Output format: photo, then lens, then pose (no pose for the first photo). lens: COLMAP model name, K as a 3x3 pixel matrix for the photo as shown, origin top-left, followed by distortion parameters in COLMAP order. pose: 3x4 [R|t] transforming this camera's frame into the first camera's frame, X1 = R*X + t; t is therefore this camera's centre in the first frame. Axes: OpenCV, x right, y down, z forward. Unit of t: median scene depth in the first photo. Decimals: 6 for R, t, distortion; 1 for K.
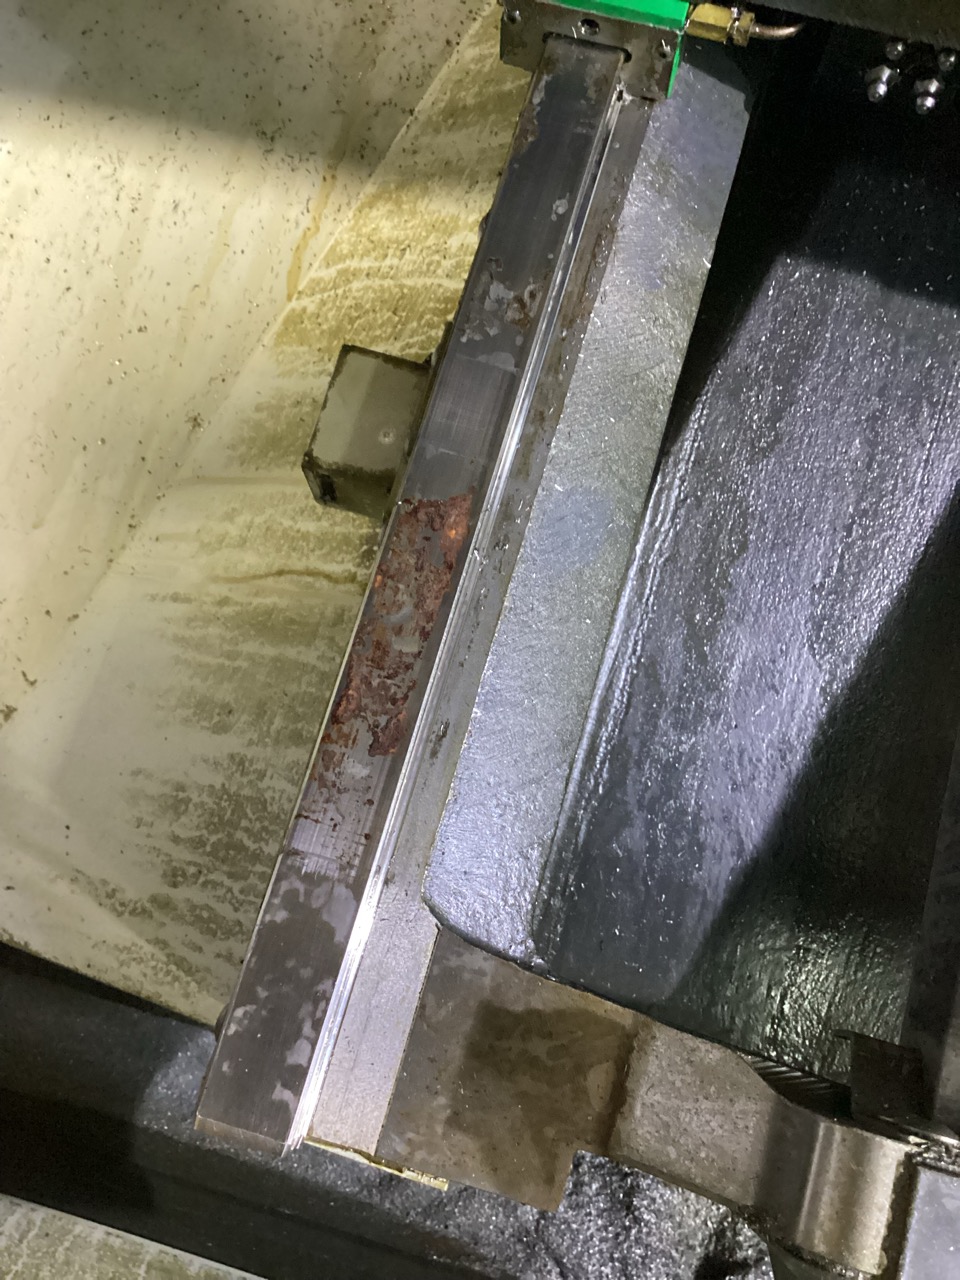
lens RADIAL K [[1156.4, 0, 478.7], [0, 1156.4, 635.6], [0, 0, 1]] dist [0.084276, -0.172854]
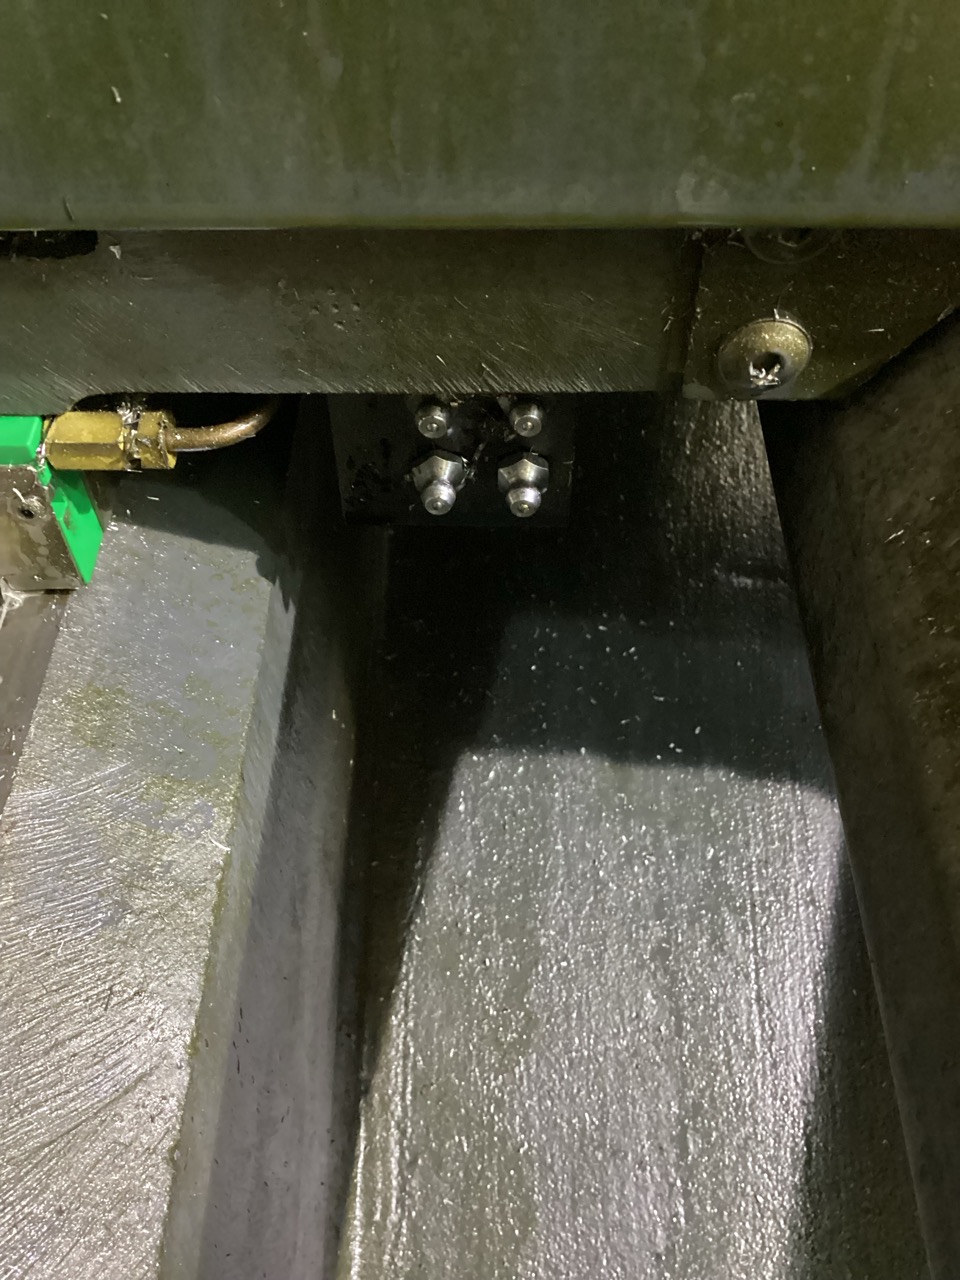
lens RADIAL K [[1156.4, 0, 478.7], [0, 1156.4, 635.6], [0, 0, 1]] dist [0.084276, -0.172854]
pose [[0.964824, -0.205035, 0.164548, 0.168687], [0.253425, 0.891855, -0.374660, -0.126489], [-0.069935, 0.403182, 0.912444, 0.339217]]
